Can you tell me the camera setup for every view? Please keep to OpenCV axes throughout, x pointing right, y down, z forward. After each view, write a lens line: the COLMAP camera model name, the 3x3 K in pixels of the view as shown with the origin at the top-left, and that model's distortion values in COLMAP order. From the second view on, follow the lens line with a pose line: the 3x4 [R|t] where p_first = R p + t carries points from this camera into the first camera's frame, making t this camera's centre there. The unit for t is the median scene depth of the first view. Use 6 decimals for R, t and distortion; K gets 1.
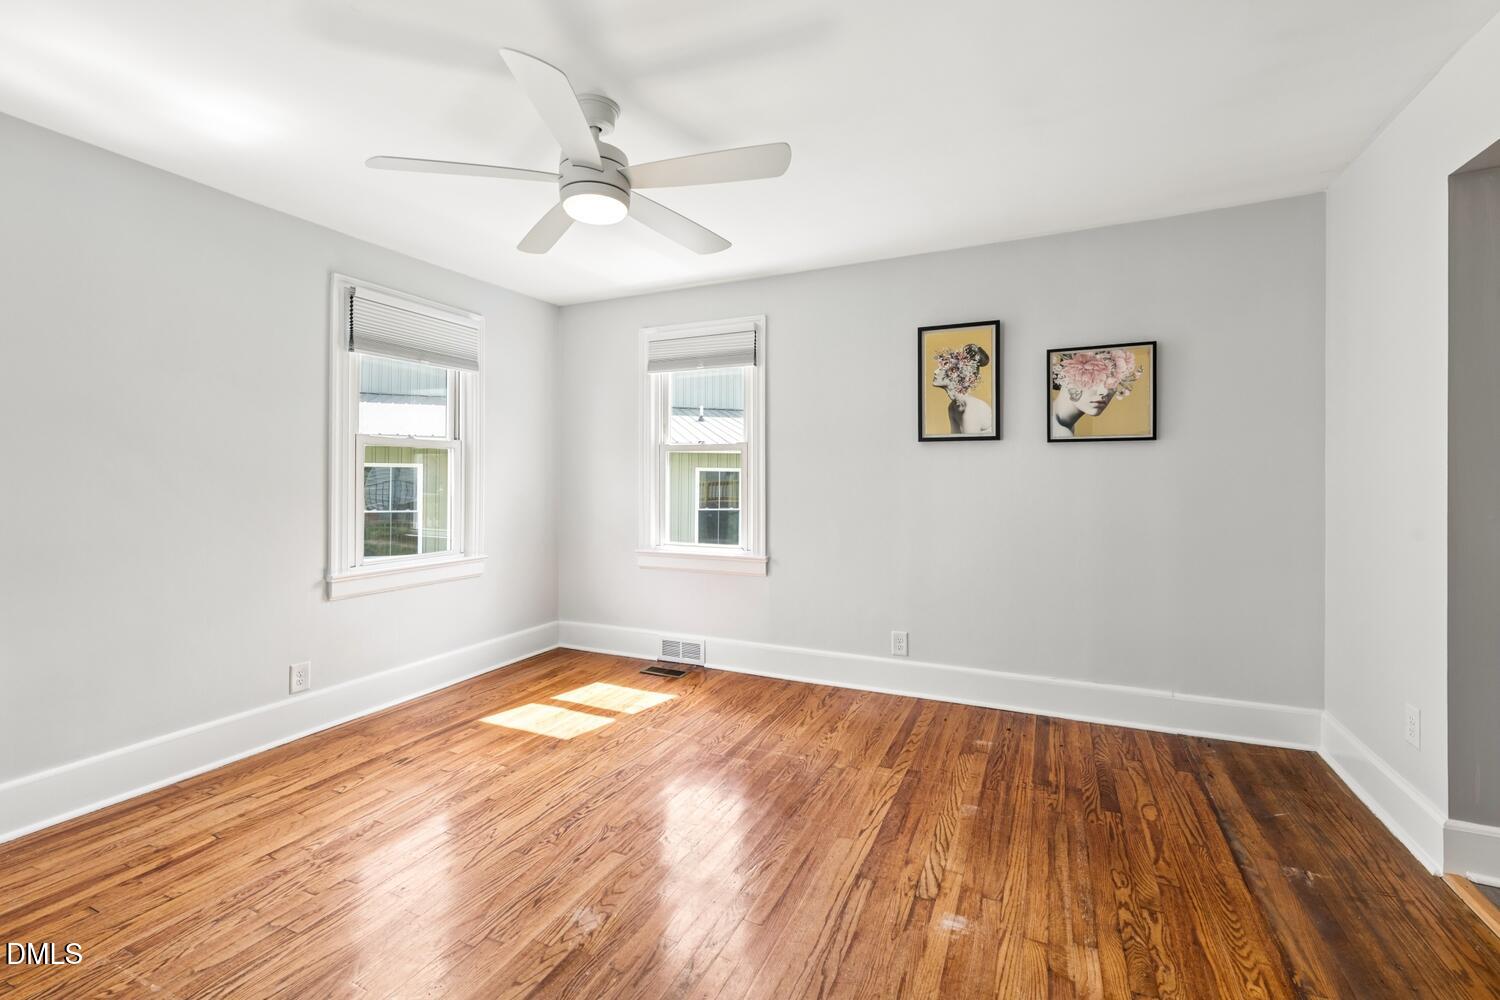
lens RADIAL K [[637.9, 0, 736.9], [0, 637.9, 475.1], [0, 0, 1]] dist [0.011738, -0.002878]
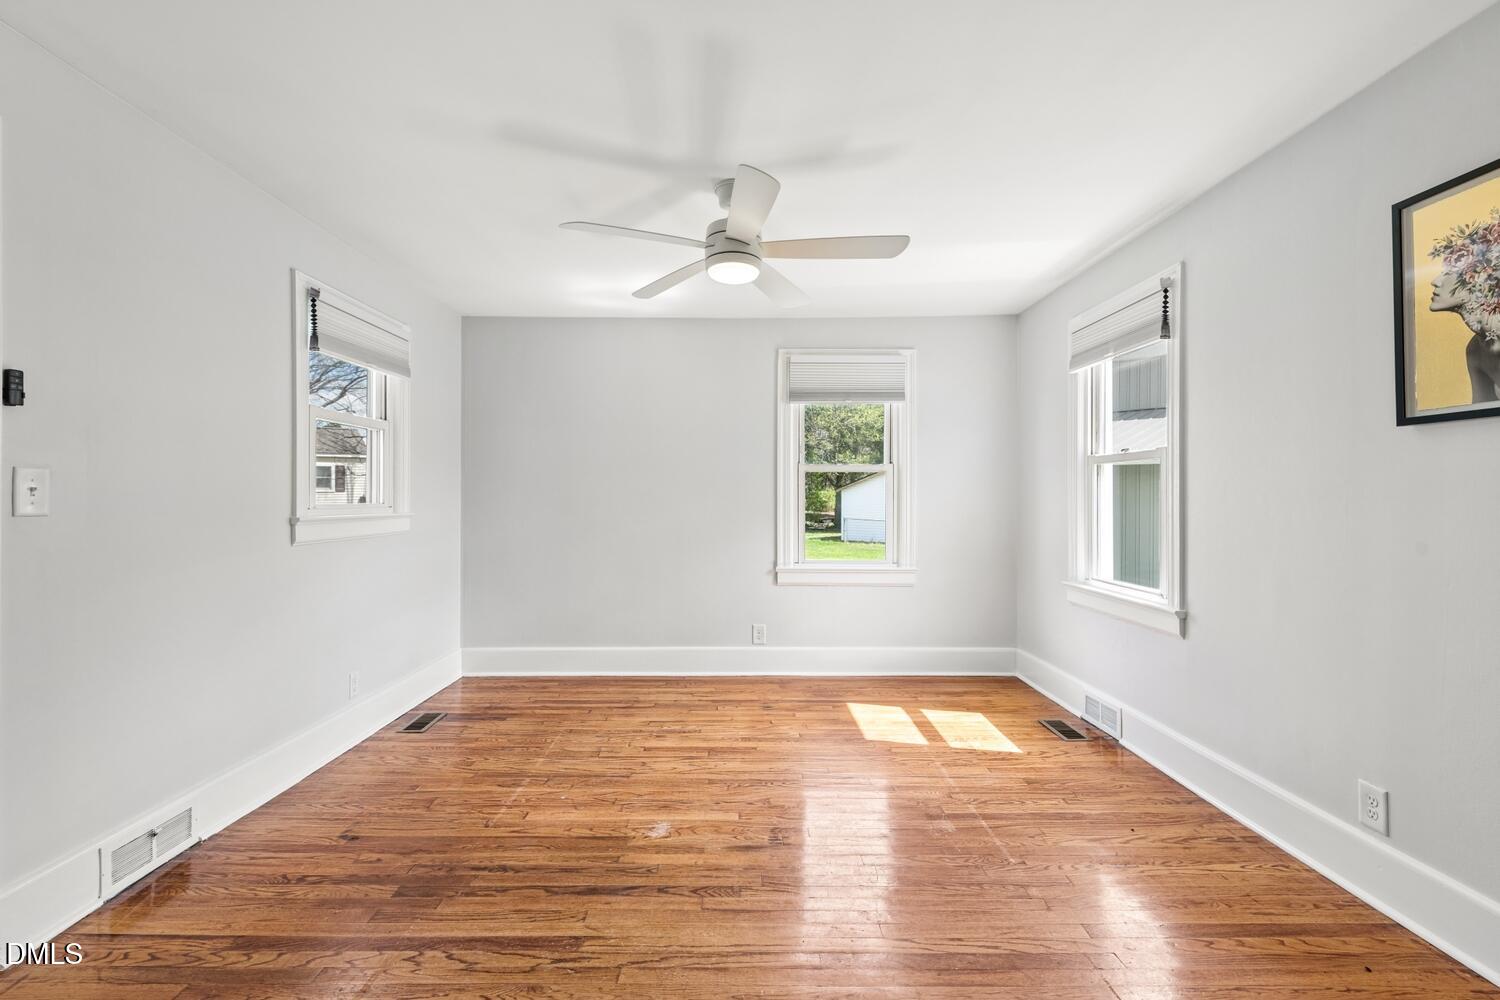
lens RADIAL K [[637.9, 0, 743.9], [0, 637.9, 499.1], [0, 0, 1]] dist [0.011738, -0.002878]
pose [[0.430722, 0.002874, -0.902480, 0.547760], [0.003795, 0.999980, 0.004996, 0.001747], [0.902477, -0.005577, 0.430702, 0.315338]]
